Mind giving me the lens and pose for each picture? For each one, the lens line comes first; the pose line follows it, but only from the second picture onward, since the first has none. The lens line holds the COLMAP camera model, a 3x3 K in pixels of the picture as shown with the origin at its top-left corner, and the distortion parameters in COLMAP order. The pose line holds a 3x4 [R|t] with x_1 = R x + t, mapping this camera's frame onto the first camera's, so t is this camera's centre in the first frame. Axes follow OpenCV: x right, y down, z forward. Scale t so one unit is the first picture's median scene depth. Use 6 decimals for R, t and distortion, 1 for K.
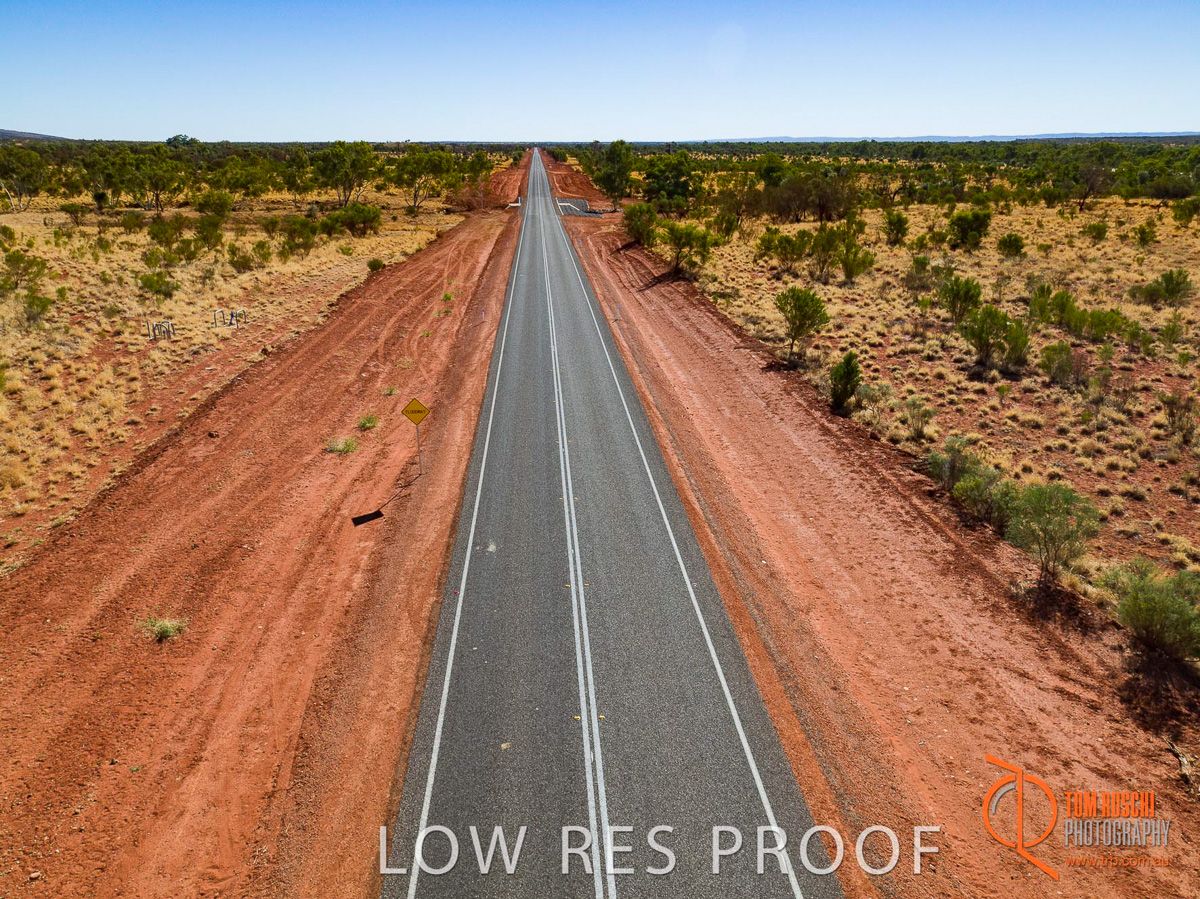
lens RADIAL K [[870.9, 0, 600.0], [0, 870.9, 449.5], [0, 0, 1]] dist [0.004952, 0.000182]
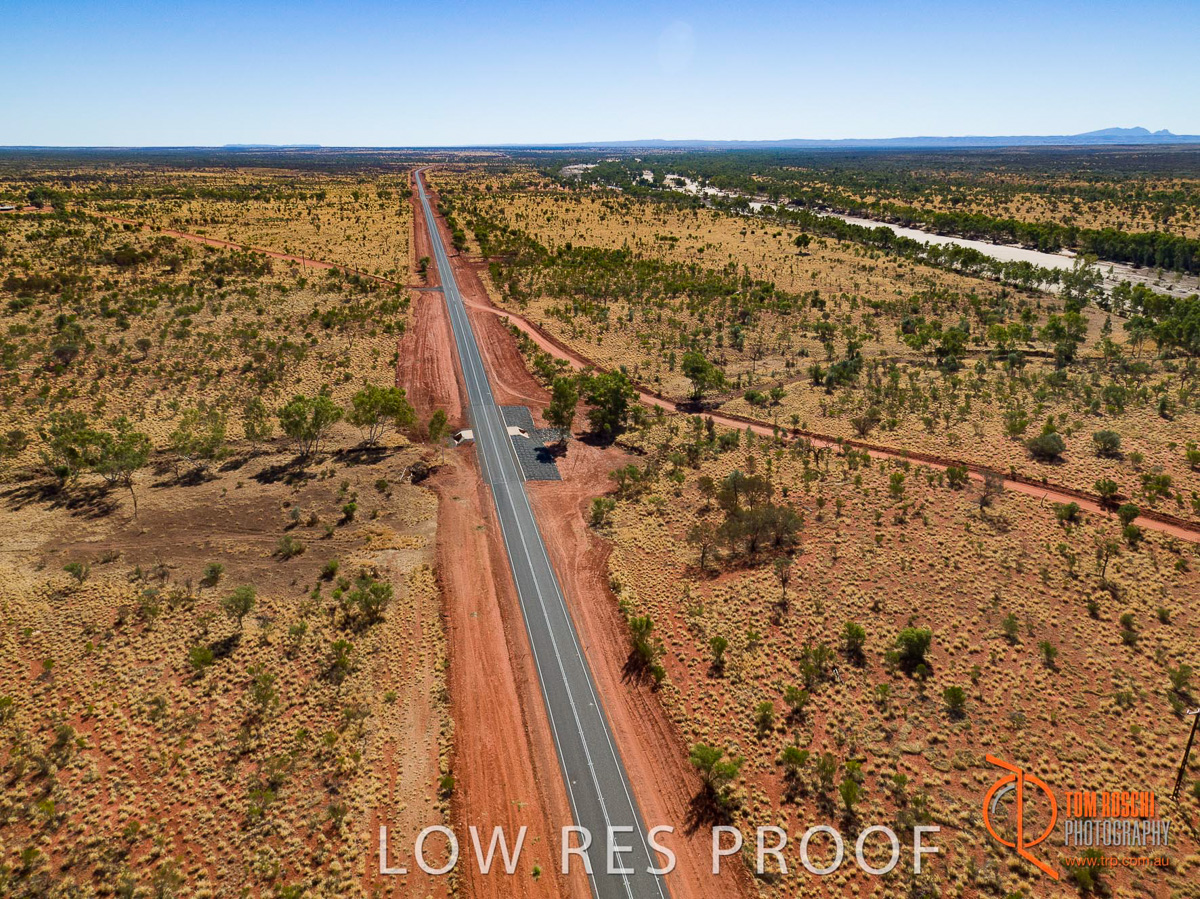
lens RADIAL K [[870.9, 0, 600.0], [0, 870.9, 449.5], [0, 0, 1]] dist [0.004952, 0.000182]
pose [[0.990915, -0.041551, 0.127911, -0.432445], [0.041980, 0.999118, -0.000660, -1.490055], [-0.127771, 0.006024, 0.991785, -0.429254]]
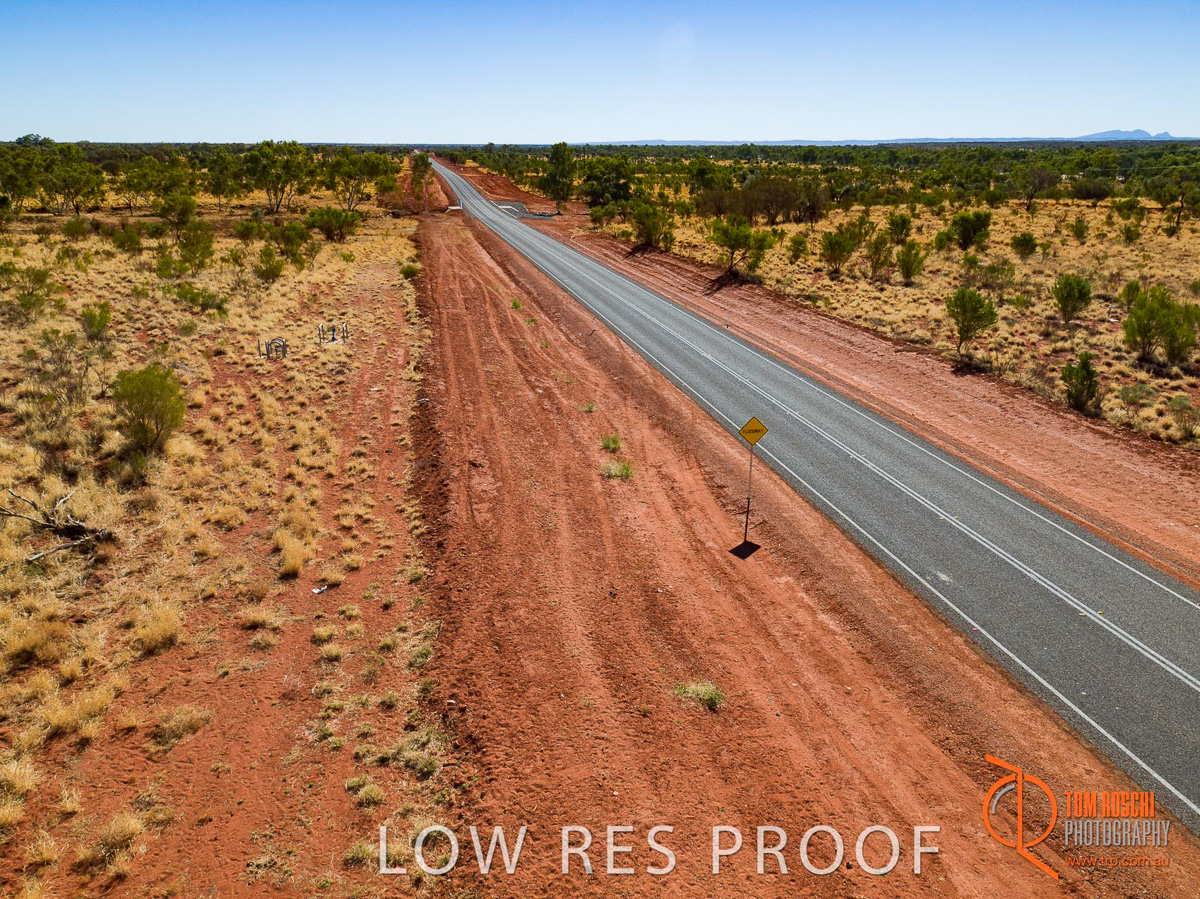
lens RADIAL K [[870.9, 0, 600.0], [0, 870.9, 449.5], [0, 0, 1]] dist [0.004952, 0.000182]
pose [[0.991069, -0.040204, 0.127144, -0.419144], [0.040541, 0.999178, -0.000069, -0.026073], [-0.127037, 0.005223, 0.991884, 0.088561]]
